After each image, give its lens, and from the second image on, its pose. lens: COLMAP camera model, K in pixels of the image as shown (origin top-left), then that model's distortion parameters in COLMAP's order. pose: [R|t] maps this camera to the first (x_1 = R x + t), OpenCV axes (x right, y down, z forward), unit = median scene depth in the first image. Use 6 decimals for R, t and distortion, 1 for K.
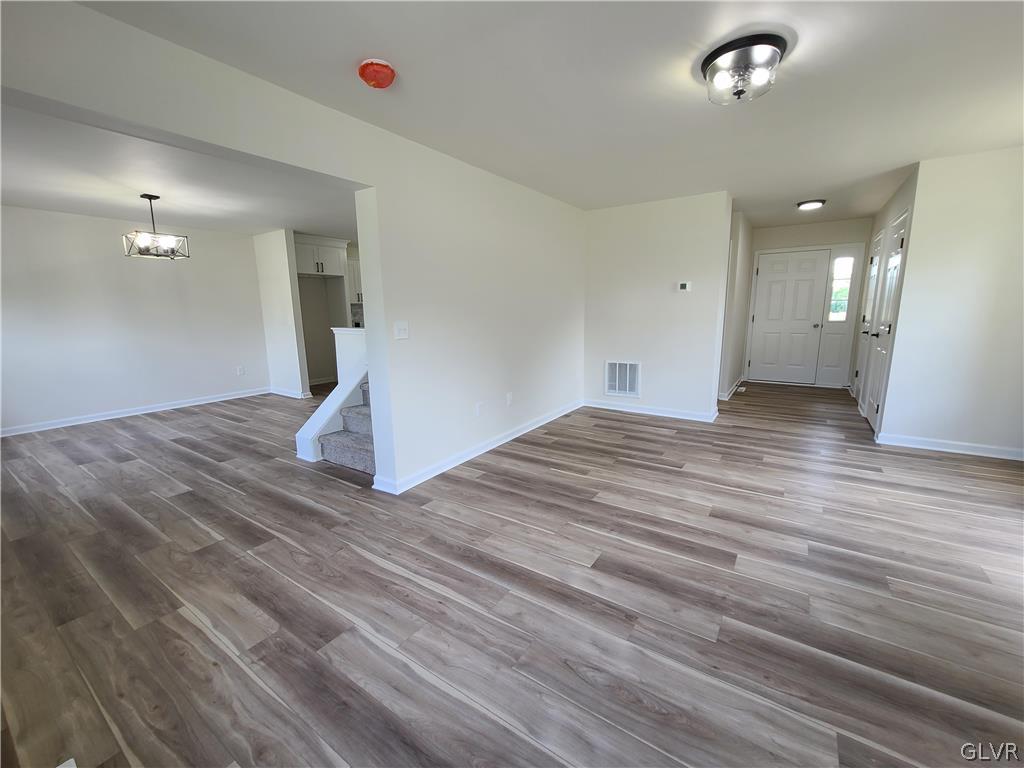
lens RADIAL K [[423.7, 0, 507.6], [0, 423.7, 385.4], [0, 0, 1]] dist [-0.003539, 0.002144]
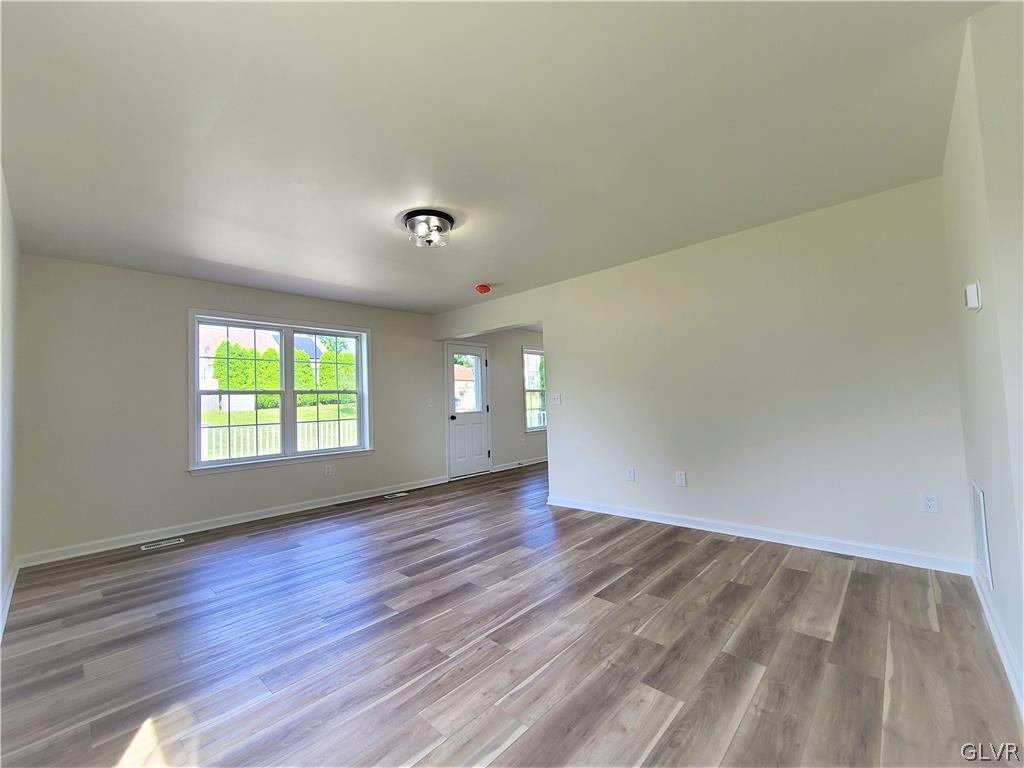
lens RADIAL K [[421.3, 0, 511.8], [0, 421.3, 397.1], [0, 0, 1]] dist [-0.000759, 0.000441]
pose [[-0.141400, 0.010787, -0.989894, 1.465571], [-0.142438, 0.989314, 0.031127, -0.183107], [0.979652, 0.145400, -0.138353, 1.173755]]
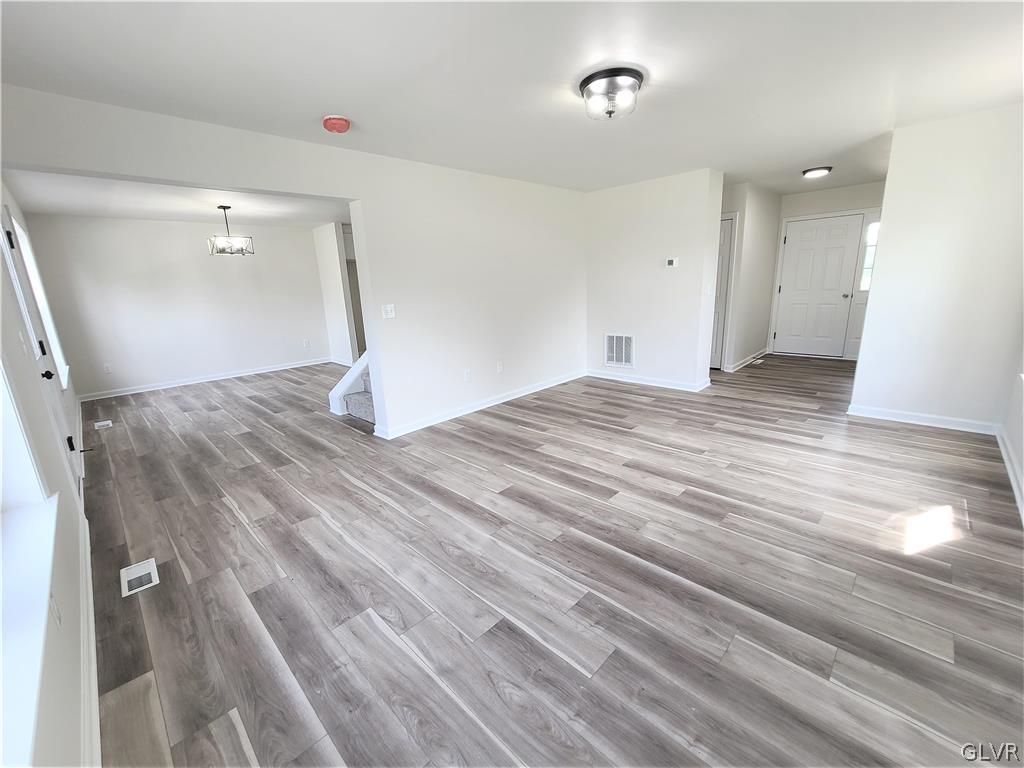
lens RADIAL K [[423.7, 0, 507.6], [0, 423.7, 385.4], [0, 0, 1]] dist [-0.003539, 0.002144]
pose [[0.983901, 0.017138, -0.177891, 0.366600], [-0.005501, 0.997824, 0.065702, 0.006564], [0.178630, -0.063665, 0.981854, -0.217840]]
